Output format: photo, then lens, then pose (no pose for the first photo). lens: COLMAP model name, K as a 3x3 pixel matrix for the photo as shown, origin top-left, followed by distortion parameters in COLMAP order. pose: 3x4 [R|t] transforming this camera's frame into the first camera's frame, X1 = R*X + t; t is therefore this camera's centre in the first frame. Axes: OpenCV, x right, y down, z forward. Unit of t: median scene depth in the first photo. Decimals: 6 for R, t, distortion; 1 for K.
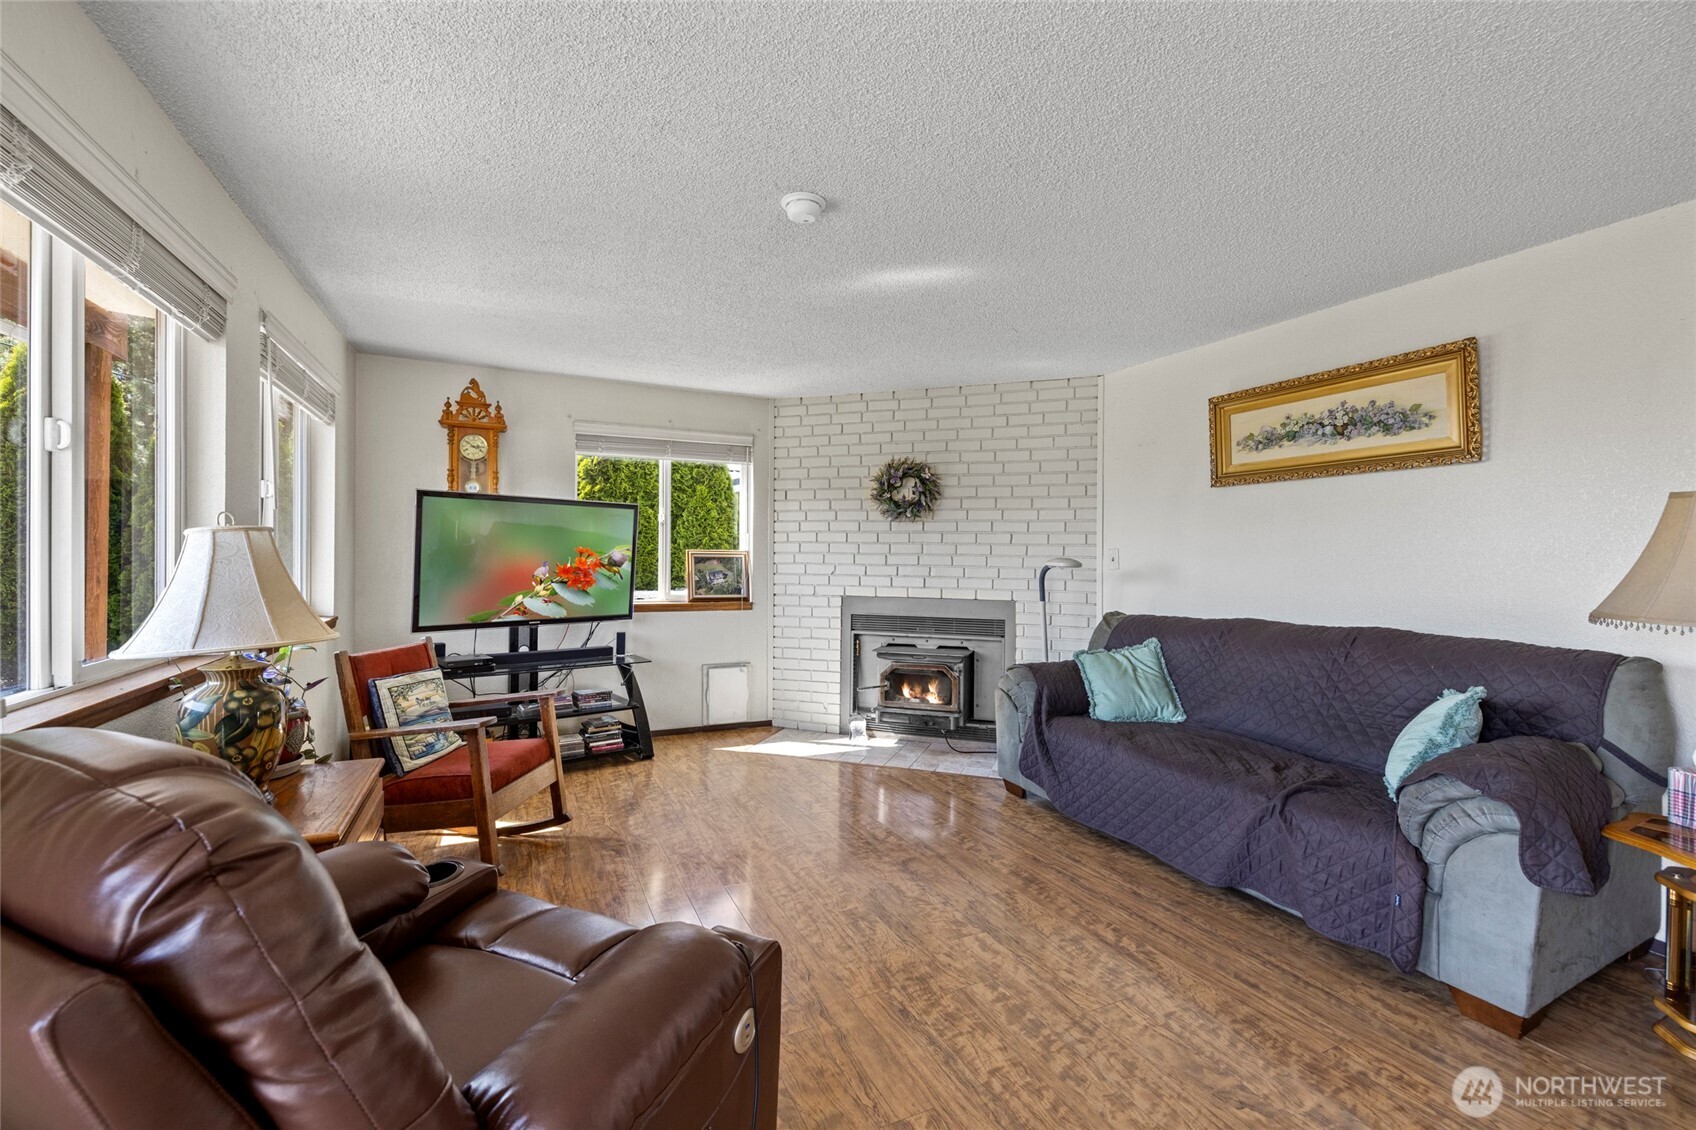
lens RADIAL K [[717.8, 0, 830.9], [0, 717.8, 558.3], [0, 0, 1]] dist [0.002294, -0.000043]
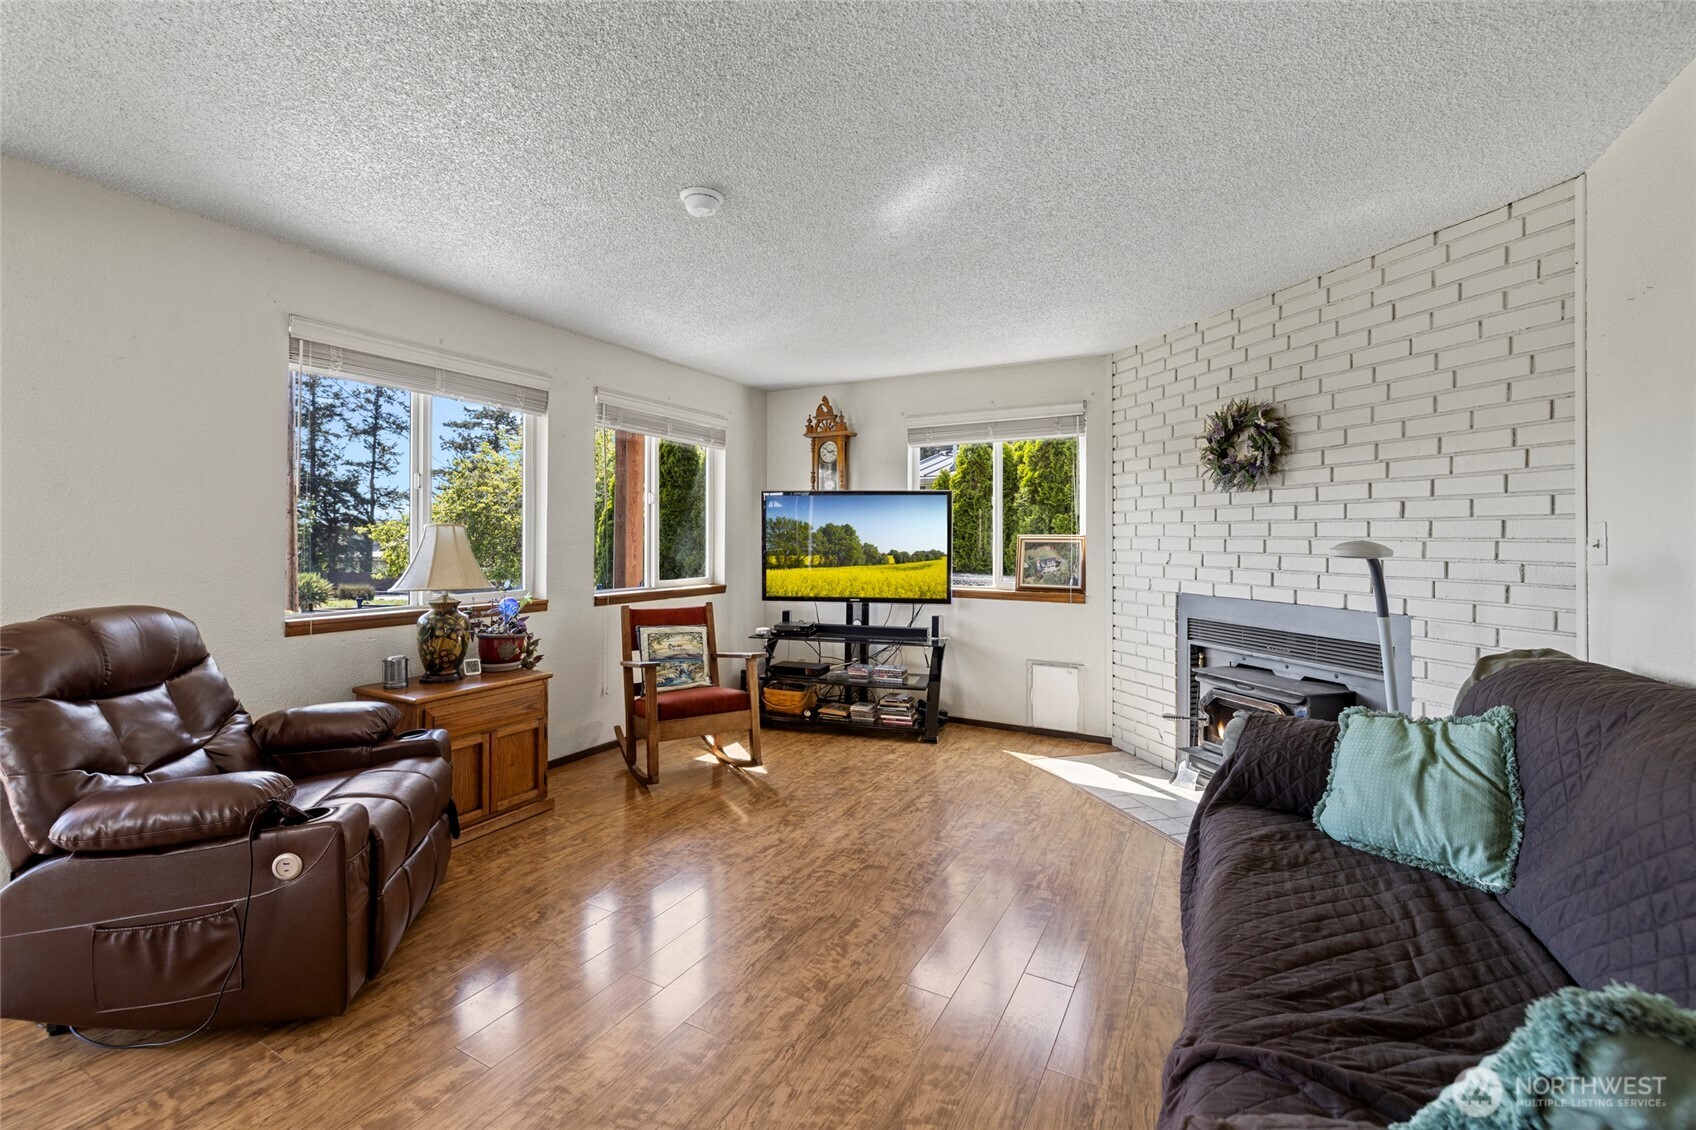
lens RADIAL K [[717.8, 0, 834.9], [0, 717.8, 533.7], [0, 0, 1]] dist [0.002294, -0.000043]
pose [[0.584244, -0.012903, -0.811475, 0.445953], [-0.001621, 0.999853, -0.017065, 0.003272], [0.811576, 0.011286, 0.584138, 0.273447]]
